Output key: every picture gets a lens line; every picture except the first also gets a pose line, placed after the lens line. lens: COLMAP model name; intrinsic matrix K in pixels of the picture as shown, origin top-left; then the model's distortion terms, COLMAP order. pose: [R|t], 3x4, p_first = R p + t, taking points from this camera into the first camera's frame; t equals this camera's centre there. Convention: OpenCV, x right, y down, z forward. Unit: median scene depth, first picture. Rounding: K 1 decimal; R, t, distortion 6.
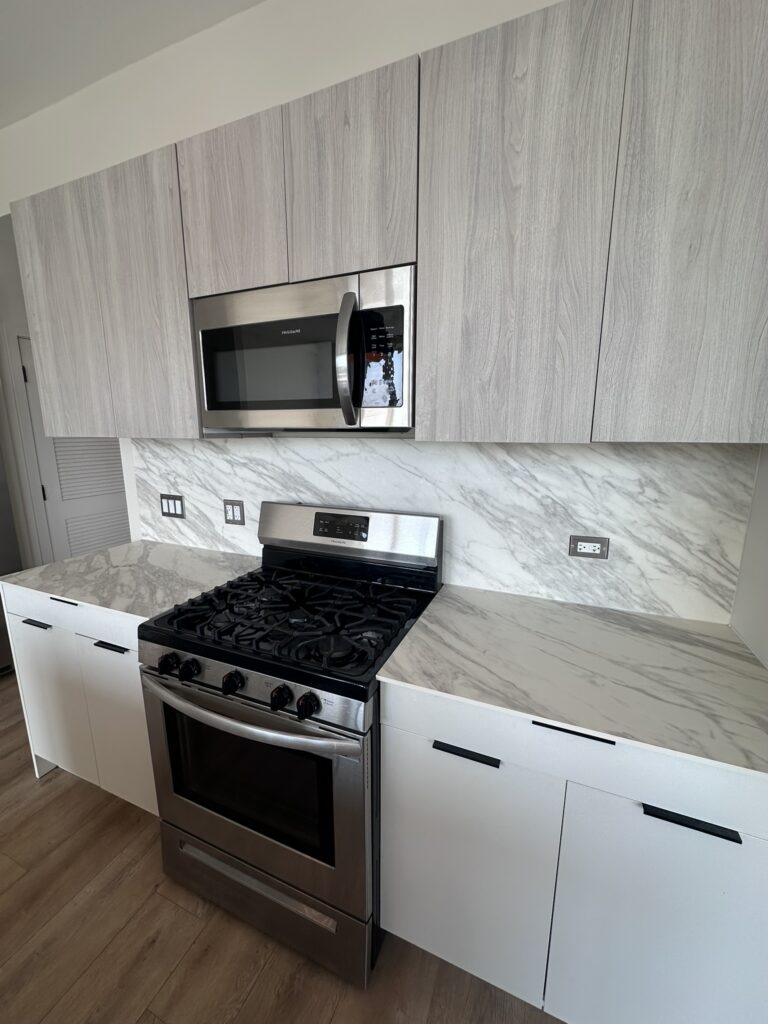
lens RADIAL K [[410.1, 0, 385.0], [0, 410.1, 514.3], [0, 0, 1]] dist [-0.002292, 0.000489]
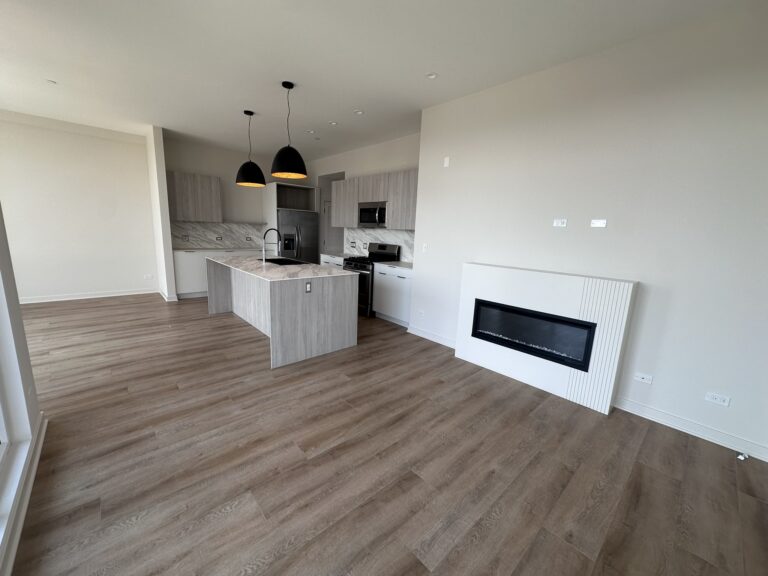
lens RADIAL K [[307.6, 0, 382.7], [0, 307.6, 289.0], [0, 0, 1]] dist [-0.002292, 0.000489]
pose [[0.905300, 0.113907, -0.409214, 1.624290], [-0.119867, 0.992727, 0.011151, 0.538279], [0.407508, 0.038956, 0.912370, -2.562850]]
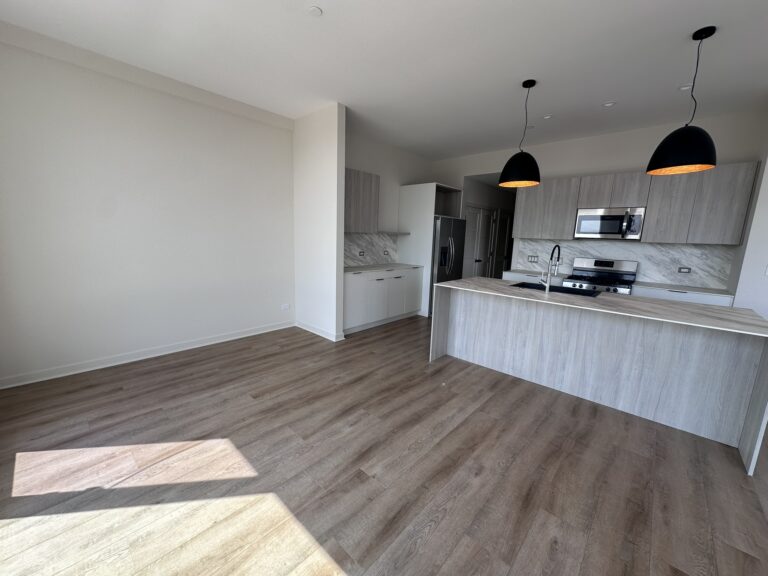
lens RADIAL K [[307.6, 0, 385.7], [0, 307.6, 290.0], [0, 0, 1]] dist [-0.002292, 0.000489]
pose [[0.941115, 0.087885, -0.326465, -1.229477], [-0.095760, 0.995372, -0.008094, 0.566946], [0.324242, 0.038880, 0.945175, -2.718987]]
